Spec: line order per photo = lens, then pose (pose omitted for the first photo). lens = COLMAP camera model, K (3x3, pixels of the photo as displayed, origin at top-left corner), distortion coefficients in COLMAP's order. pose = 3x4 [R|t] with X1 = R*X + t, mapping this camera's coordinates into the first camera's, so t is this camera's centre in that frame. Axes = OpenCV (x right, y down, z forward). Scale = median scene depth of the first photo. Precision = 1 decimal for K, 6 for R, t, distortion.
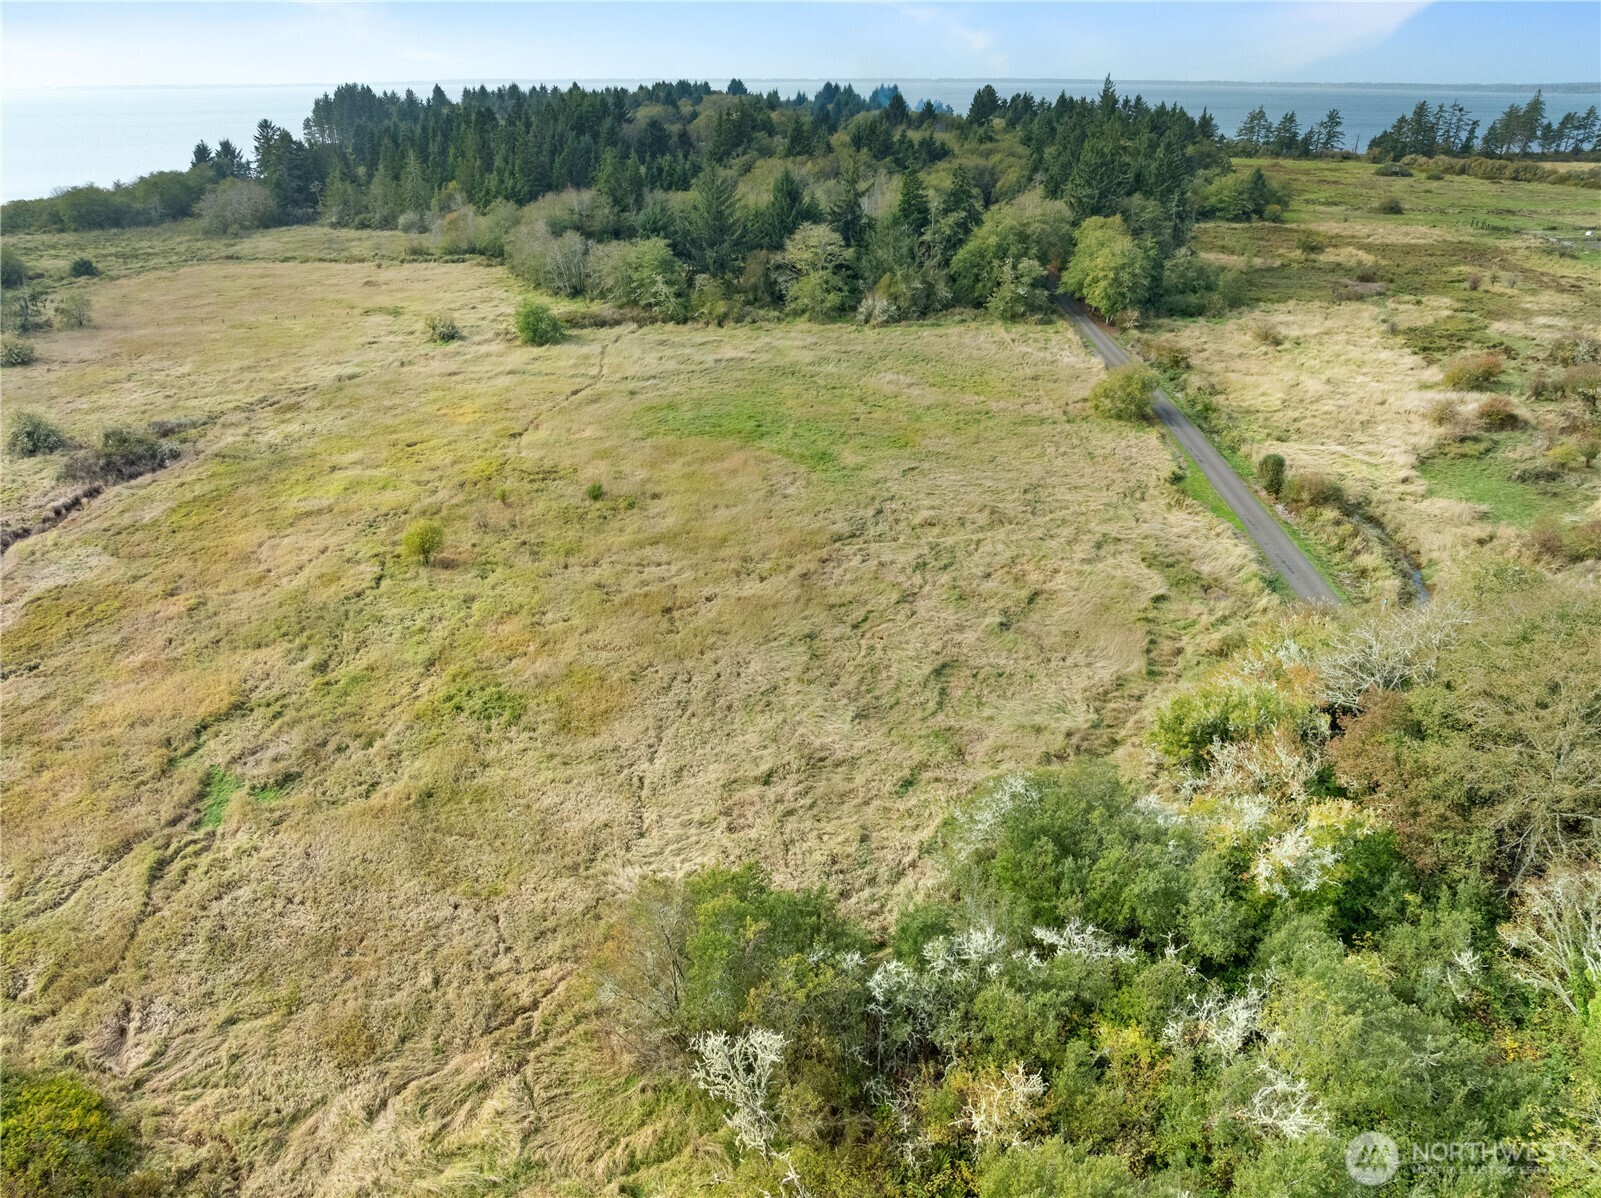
lens RADIAL K [[1125.8, 0, 806.0], [0, 1125.8, 605.5], [0, 0, 1]] dist [-0.045226, 0.011021]
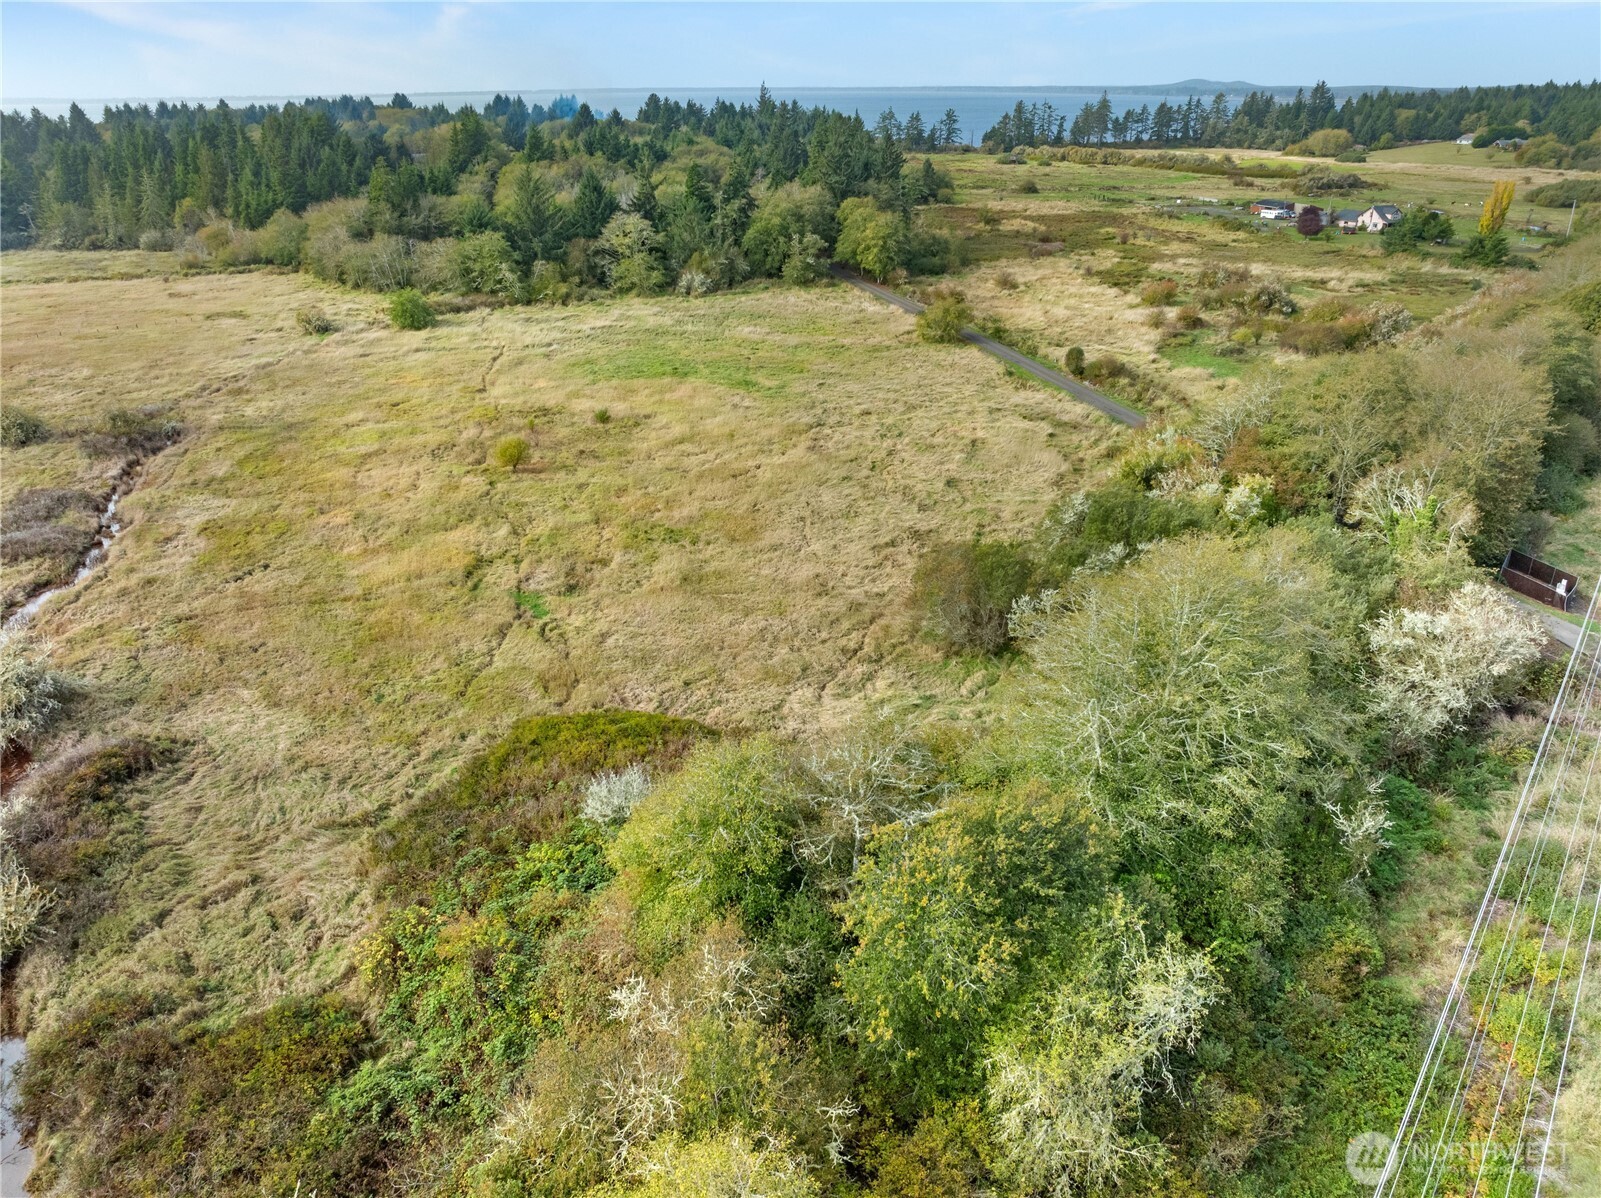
lens RADIAL K [[1125.8, 0, 805.4], [0, 1125.8, 603.5], [0, 0, 1]] dist [-0.045226, 0.011021]
pose [[0.947487, -0.139566, 0.287733, -0.288410], [0.142233, 0.989764, 0.011723, 0.097250], [-0.286424, 0.029818, 0.957639, -0.201646]]
